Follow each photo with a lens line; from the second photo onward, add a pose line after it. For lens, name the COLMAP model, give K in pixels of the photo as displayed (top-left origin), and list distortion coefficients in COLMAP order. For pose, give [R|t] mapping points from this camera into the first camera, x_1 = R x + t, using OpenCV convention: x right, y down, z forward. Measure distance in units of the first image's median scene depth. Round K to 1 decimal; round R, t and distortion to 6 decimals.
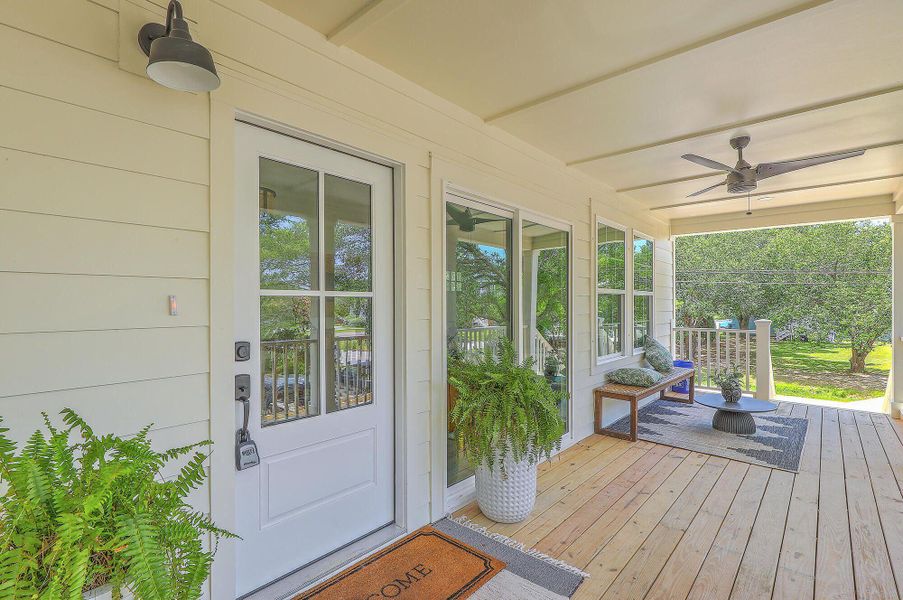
lens RADIAL K [[440.2, 0, 456.4], [0, 440.2, 304.6], [0, 0, 1]] dist [0.011075, -0.000531]
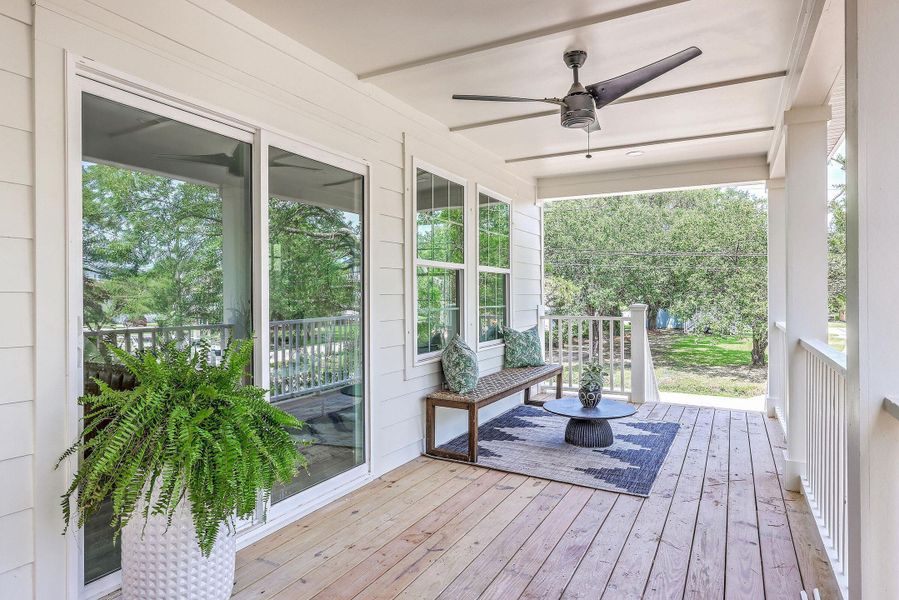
lens RADIAL K [[546.1, 0, 448.8], [0, 546.1, 292.9], [0, 0, 1]] dist [0.005917, 0.001727]
pose [[0.977223, -0.003324, 0.212188, 0.196060], [0.004378, 0.999980, -0.004500, 0.025174], [-0.212169, 0.005327, 0.977219, 0.124840]]
